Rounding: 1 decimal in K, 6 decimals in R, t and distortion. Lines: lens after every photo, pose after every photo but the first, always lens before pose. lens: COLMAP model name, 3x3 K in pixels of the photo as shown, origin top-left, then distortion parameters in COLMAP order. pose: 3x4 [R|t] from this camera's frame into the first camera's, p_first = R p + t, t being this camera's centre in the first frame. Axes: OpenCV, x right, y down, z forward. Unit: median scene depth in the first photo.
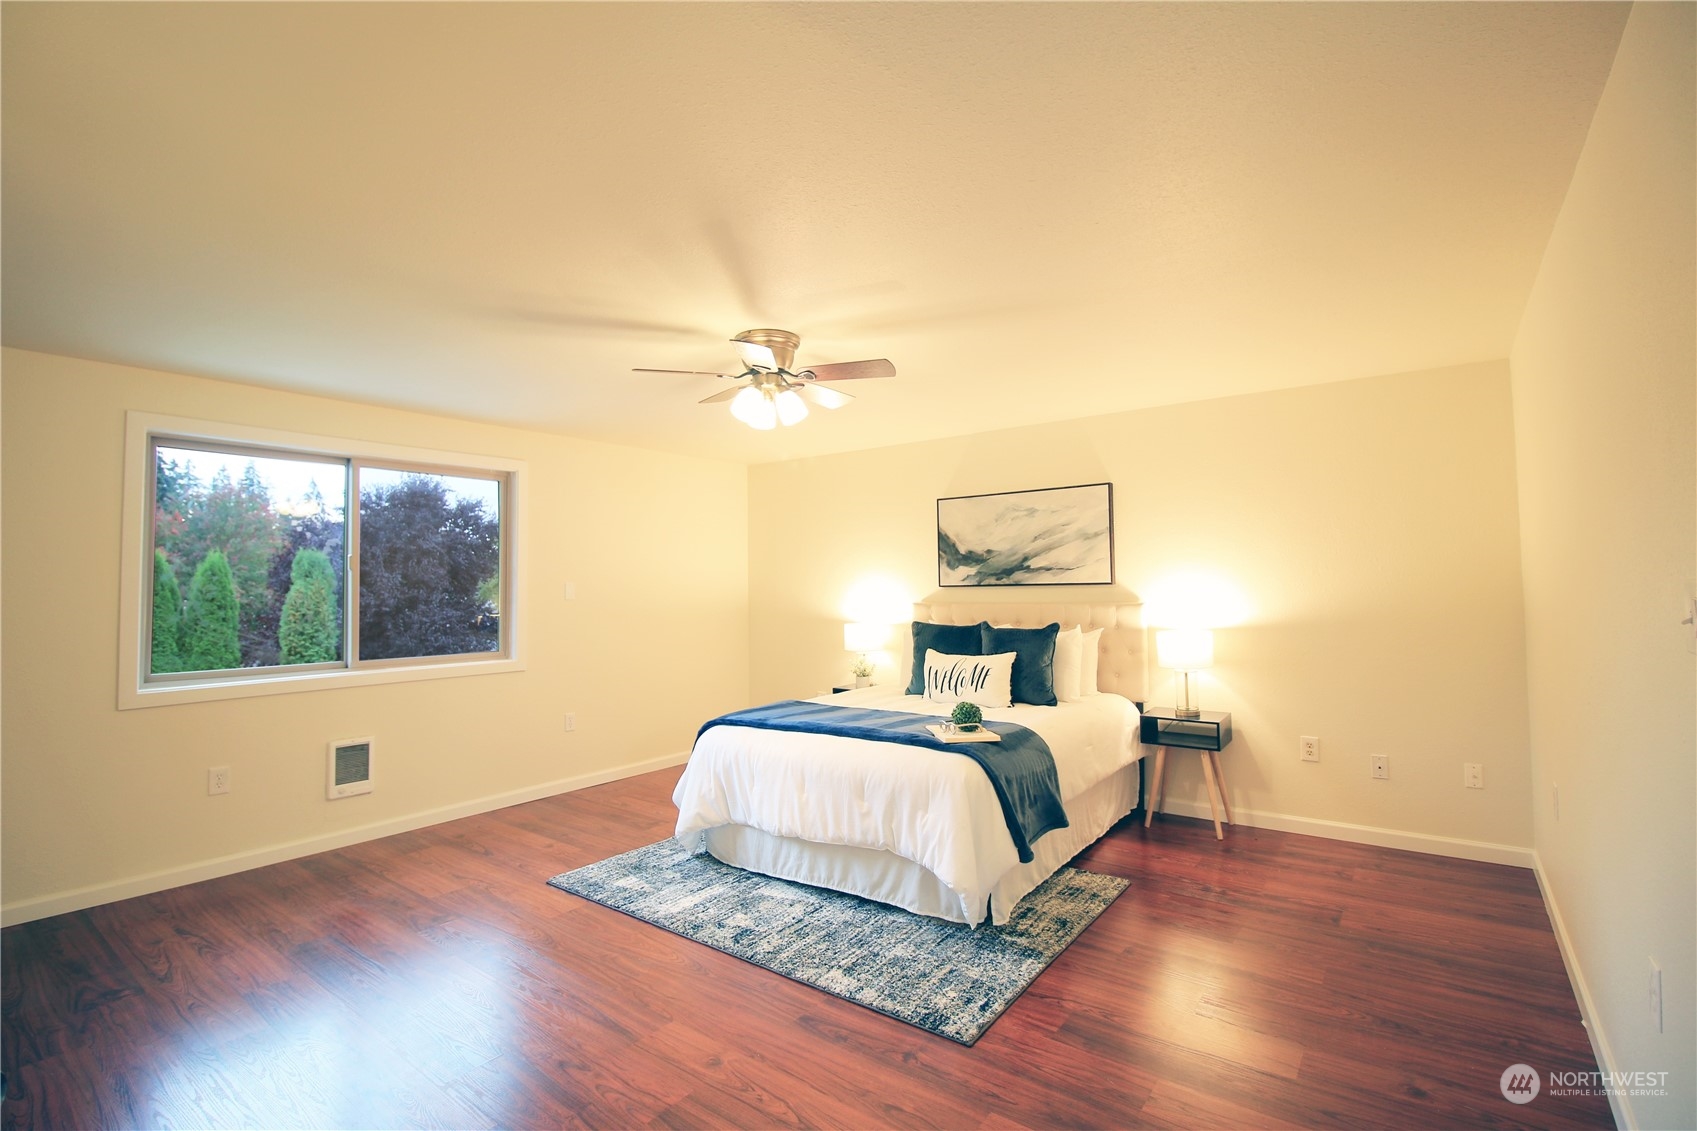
lens RADIAL K [[778.8, 0, 839.7], [0, 778.8, 562.1], [0, 0, 1]] dist [-0.003440, -0.010963]
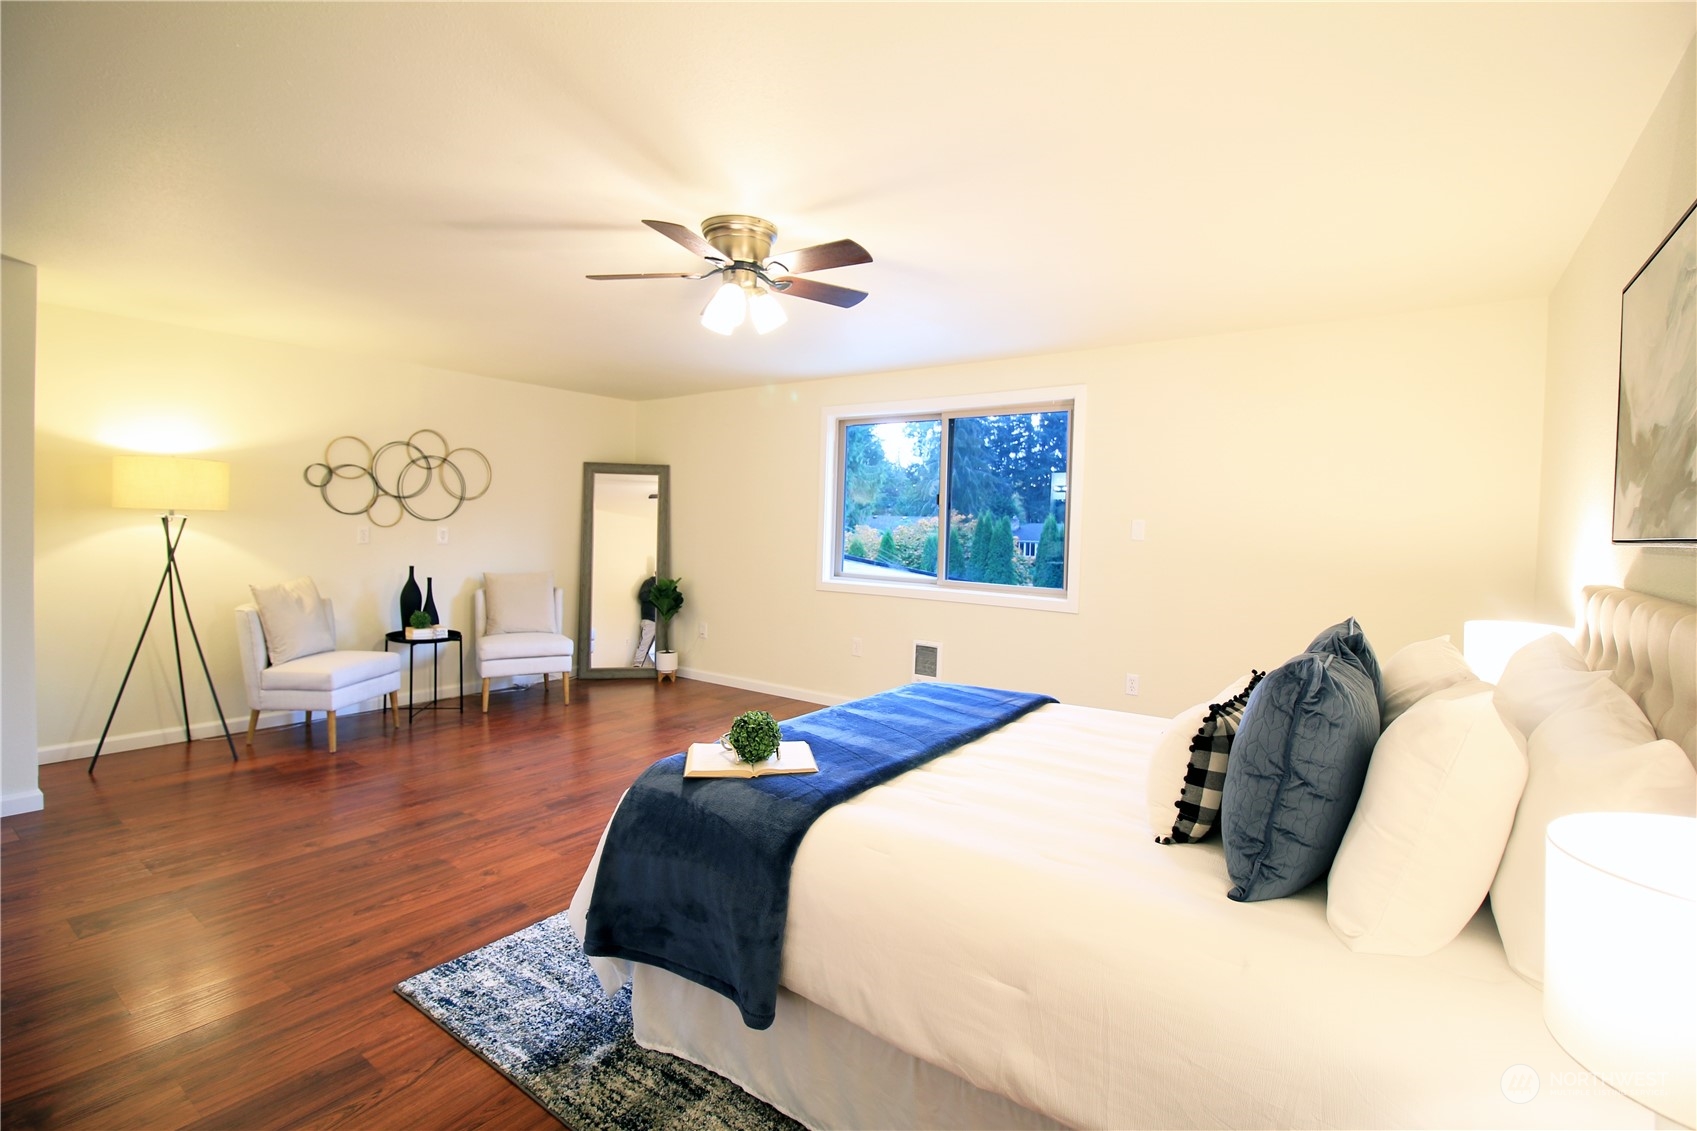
lens RADIAL K [[778.8, 0, 842.0], [0, 778.8, 558.9], [0, 0, 1]] dist [-0.003440, -0.010963]
pose [[0.022358, 0.059471, -0.997980, 0.998917], [0.003762, 0.998217, 0.059569, 0.038499], [0.999743, -0.005086, 0.022095, 1.396470]]
